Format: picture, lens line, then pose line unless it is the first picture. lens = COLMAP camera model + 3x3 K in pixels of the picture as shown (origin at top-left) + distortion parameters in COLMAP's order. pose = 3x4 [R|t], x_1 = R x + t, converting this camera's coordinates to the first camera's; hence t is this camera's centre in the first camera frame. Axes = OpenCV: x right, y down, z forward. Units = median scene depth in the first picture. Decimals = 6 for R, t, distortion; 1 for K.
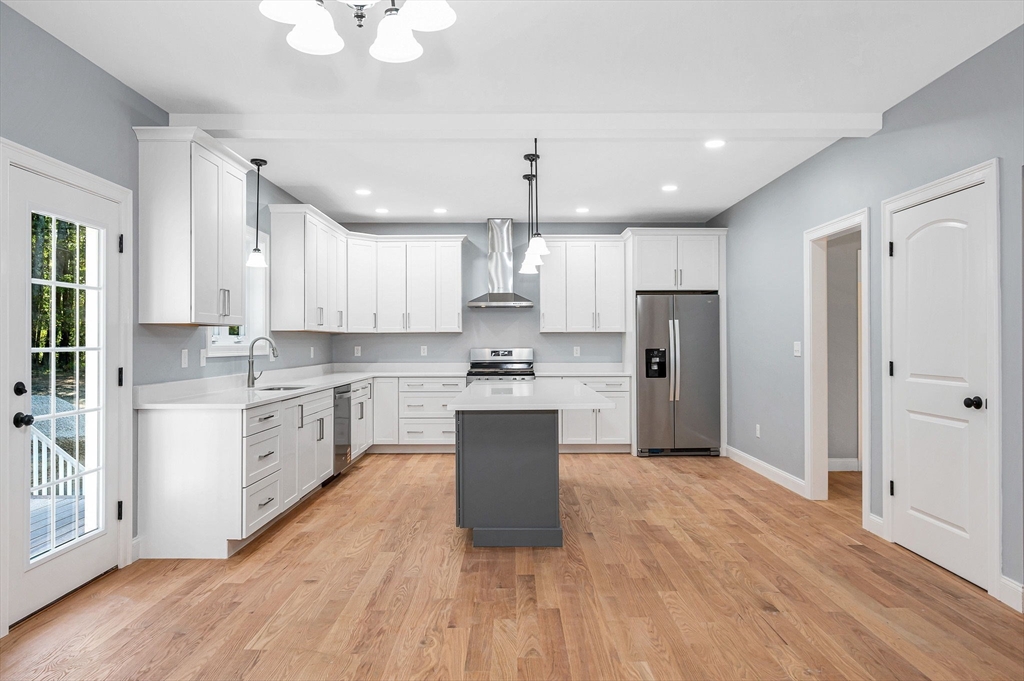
lens RADIAL K [[664.7, 0, 507.9], [0, 664.7, 339.1], [0, 0, 1]] dist [-0.002205, 0.002795]
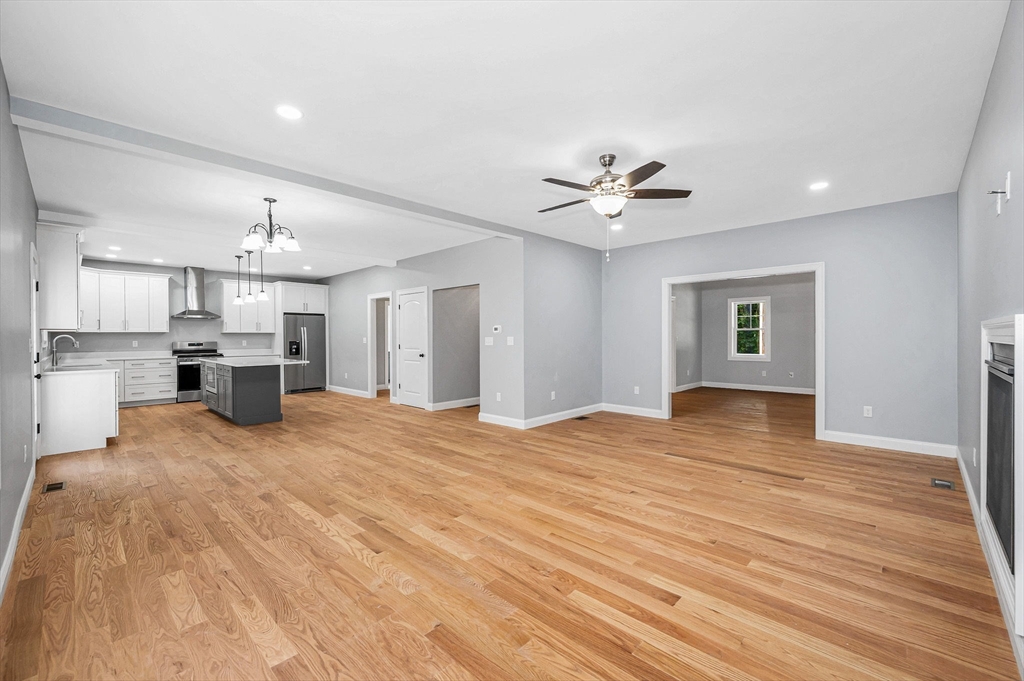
lens RADIAL K [[428.4, 0, 511.4], [0, 428.4, 341.1], [0, 0, 1]] dist [-0.000498, -0.001019]
pose [[0.693599, -0.006252, 0.720334, -0.394910], [-0.002648, 0.999933, 0.011229, -0.004011], [-0.720356, -0.009696, 0.693536, -0.599503]]
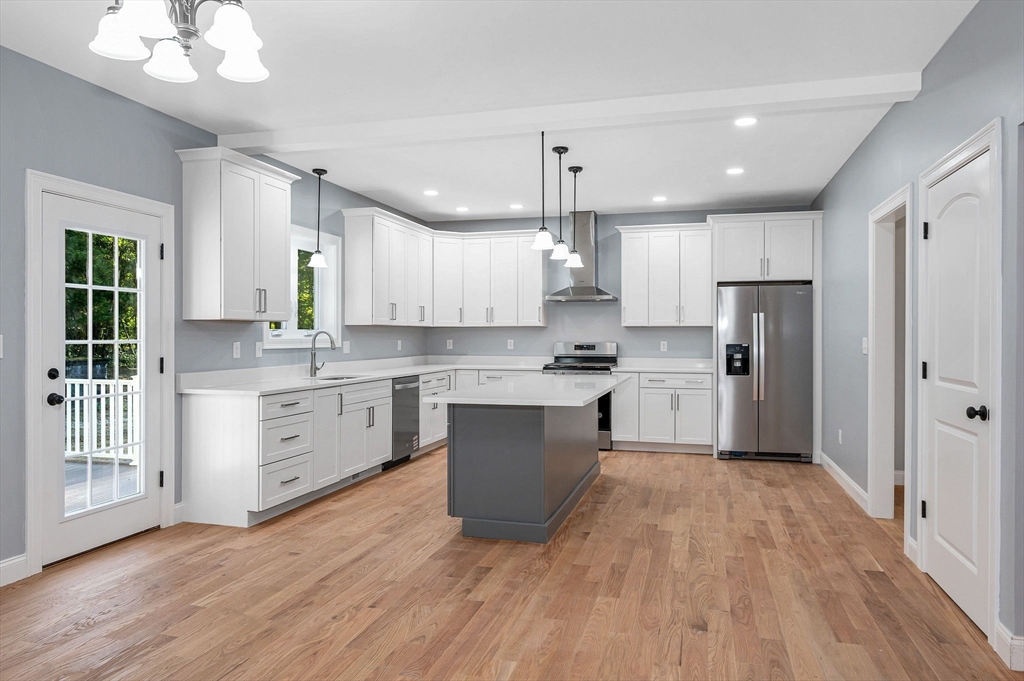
lens RADIAL K [[664.7, 0, 512.3], [0, 664.7, 339.6], [0, 0, 1]] dist [-0.002205, 0.002795]
pose [[0.963494, 0.005603, -0.267670, 0.246158], [-0.002509, 0.999926, 0.011900, -0.003239], [0.267717, -0.010794, 0.963437, 0.027093]]
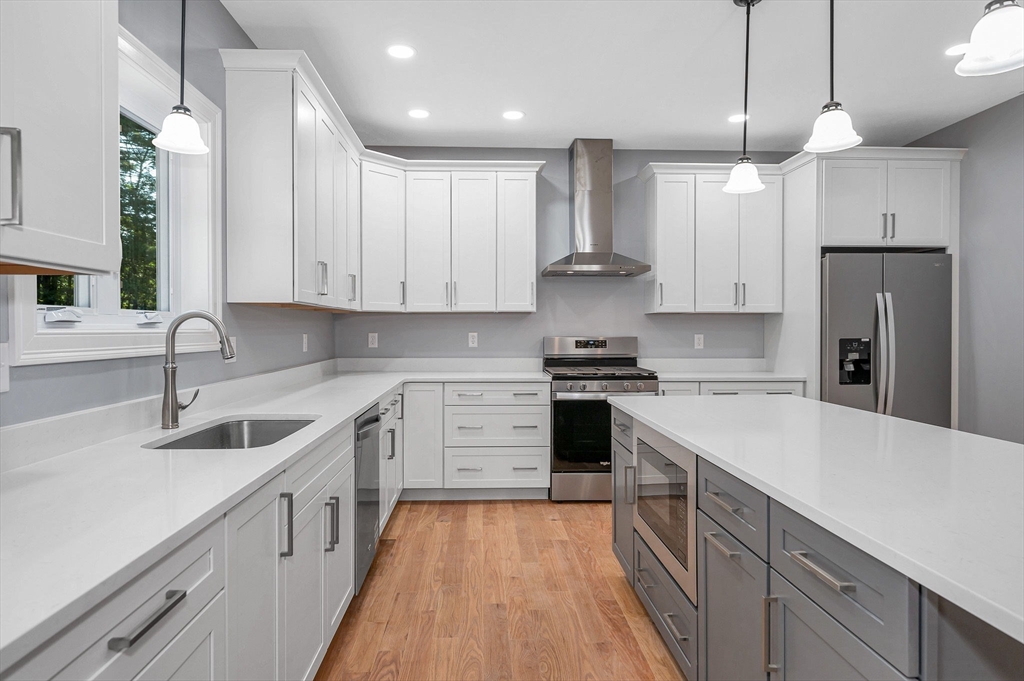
lens RADIAL K [[600.0, 0, 499.5], [0, 600.0, 336.7], [0, 0, 1]] dist [-0.002992, 0.000830]
pose [[0.999219, 0.002905, 0.039412, -0.203266], [-0.003617, 0.999831, 0.018008, 0.005475], [-0.039353, -0.018136, 0.999061, 0.652346]]
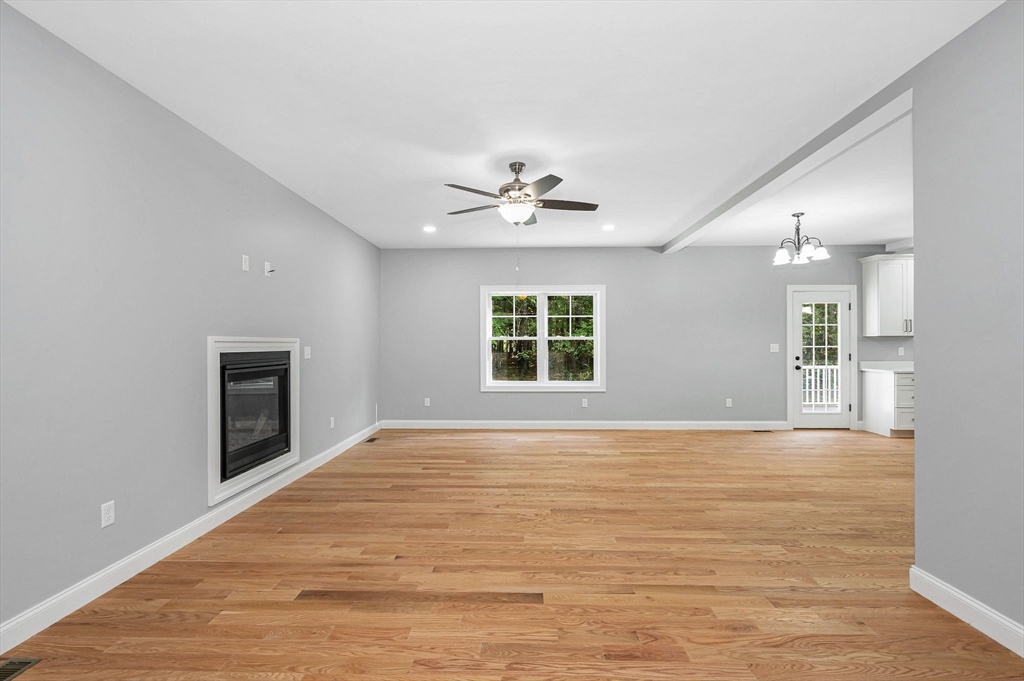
lens RADIAL K [[464.3, 0, 513.9], [0, 464.3, 342.0], [0, 0, 1]] dist [0.002986, 0.000362]
pose [[-0.023585, -0.000067, -0.999722, 0.971929], [0.008157, 0.999967, -0.000260, -0.010620], [0.999689, -0.008161, -0.023584, -0.216578]]
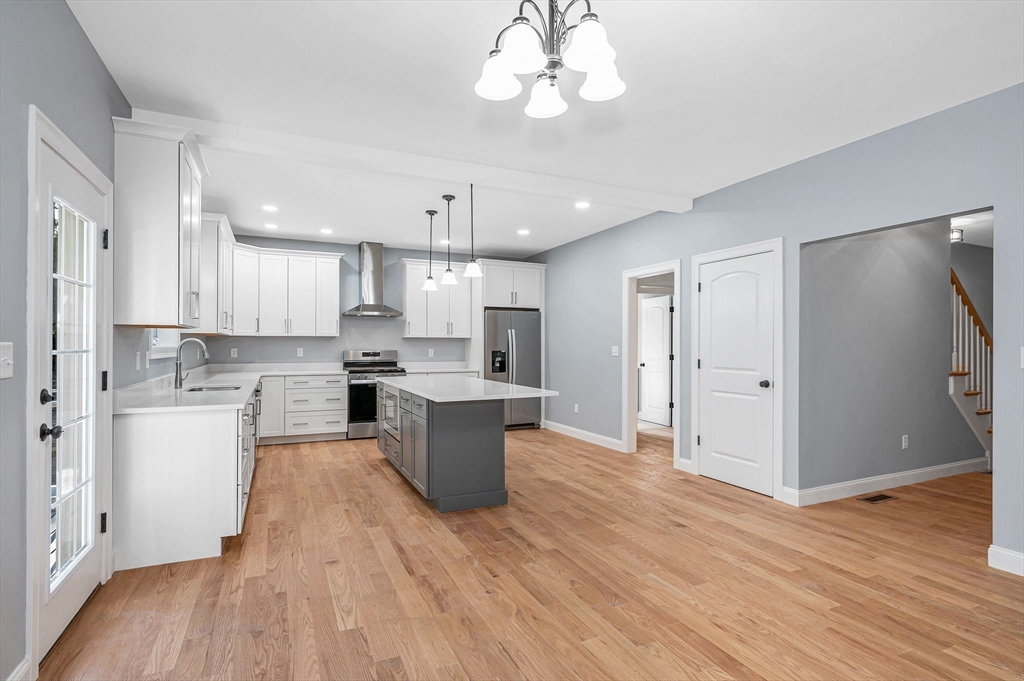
lens RADIAL K [[515.4, 0, 514.1], [0, 515.4, 345.6], [0, 0, 1]] dist [0.001899, 0.000764]
pose [[0.906326, 0.005015, 0.422550, -0.275800], [-0.007186, 0.999968, 0.003546, 0.000193], [-0.422519, -0.006250, 0.906332, 0.071068]]
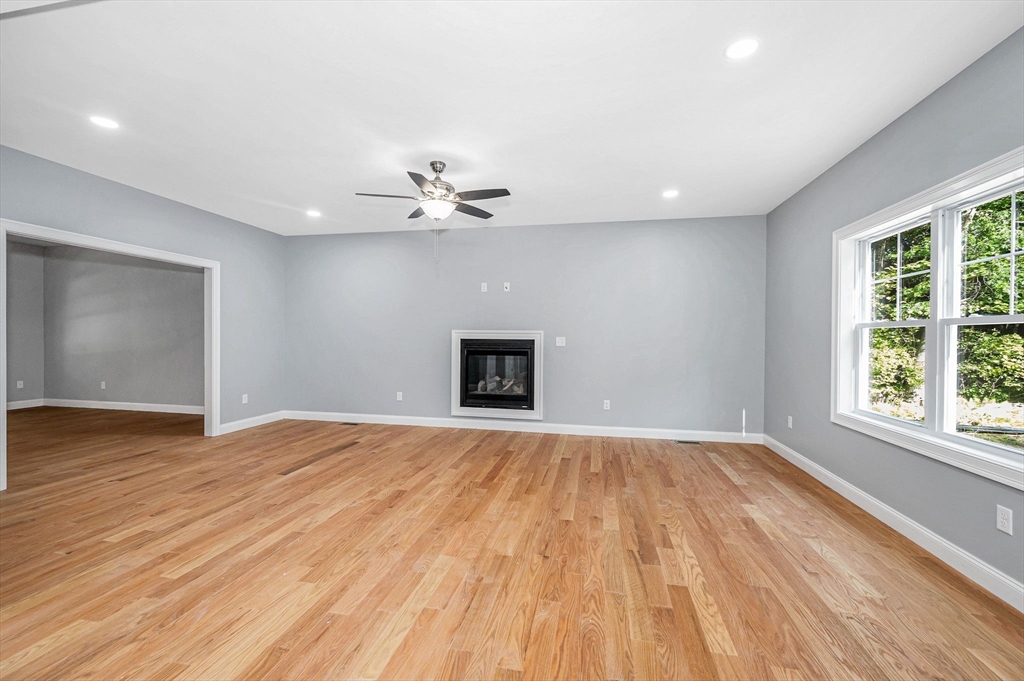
lens RADIAL K [[428.4, 0, 512.3], [0, 428.4, 338.3], [0, 0, 1]] dist [-0.000498, -0.001019]
pose [[-0.980731, -0.003273, 0.195337, -0.052248], [-0.004116, 0.999984, -0.003909, 0.004686], [-0.195321, -0.004638, -0.980728, 0.470083]]
